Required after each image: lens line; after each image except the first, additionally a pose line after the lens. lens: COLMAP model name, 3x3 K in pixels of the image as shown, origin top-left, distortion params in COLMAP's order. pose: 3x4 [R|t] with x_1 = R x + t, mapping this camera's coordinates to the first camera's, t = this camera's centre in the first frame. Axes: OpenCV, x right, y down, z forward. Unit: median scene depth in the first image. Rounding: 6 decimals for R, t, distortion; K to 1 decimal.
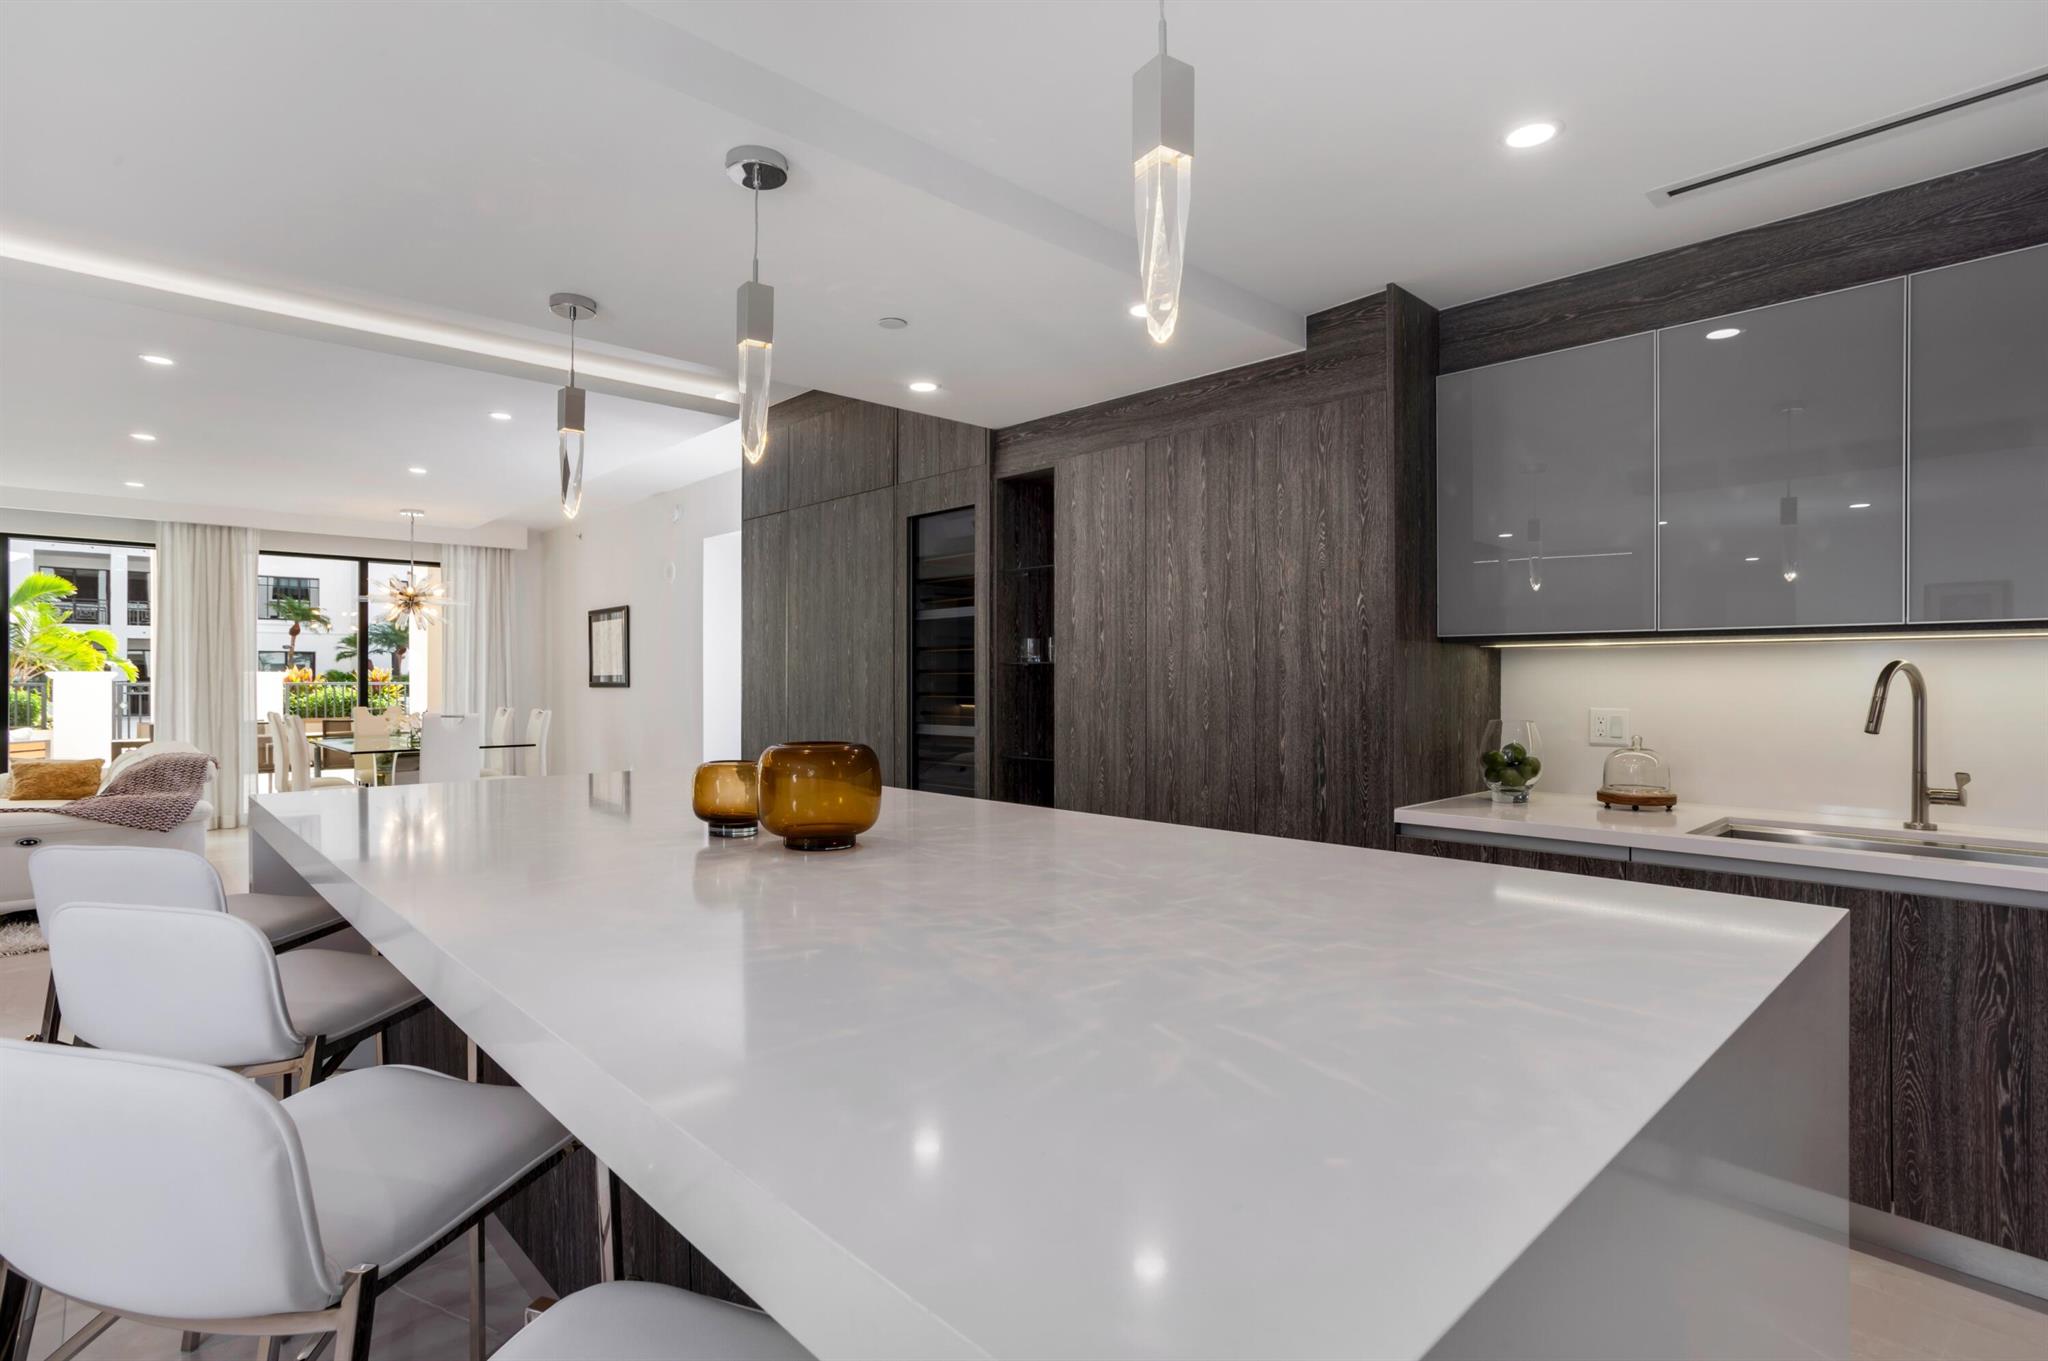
lens RADIAL K [[1030.0, 0, 1014.4], [0, 1030.0, 681.2], [0, 0, 1]] dist [0.002028, 0.001032]
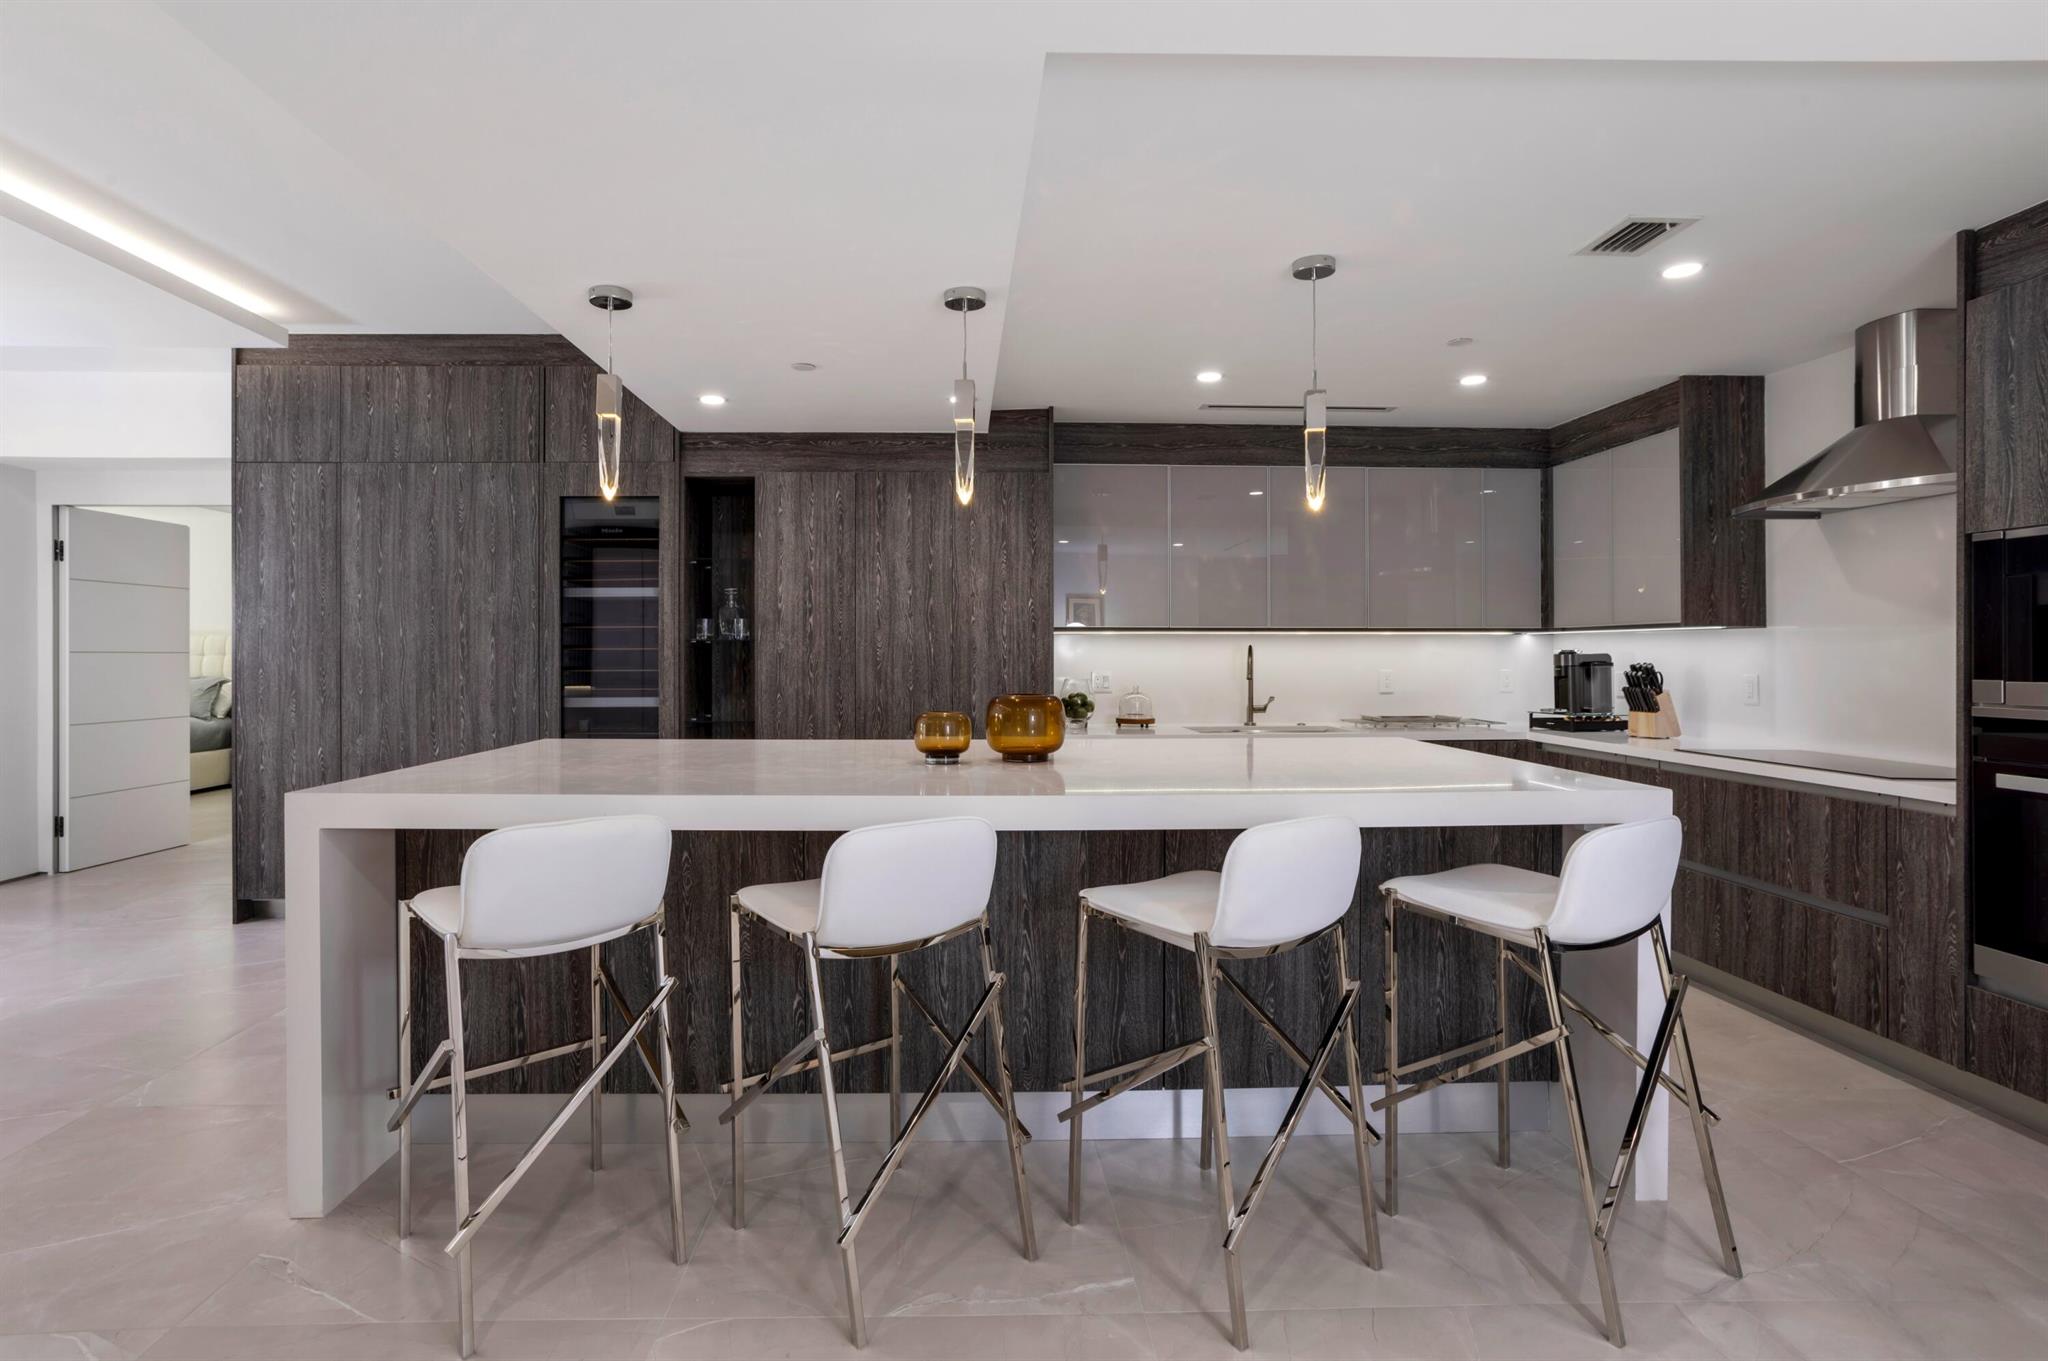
lens RADIAL K [[973.2, 0, 1019.8], [0, 973.2, 669.8], [0, 0, 1]] dist [0.016517, 0.000477]
pose [[0.679659, -0.009885, 0.733462, -0.632688], [0.003369, 0.999941, 0.010354, 0.006128], [-0.733521, -0.004566, 0.679652, 0.004316]]
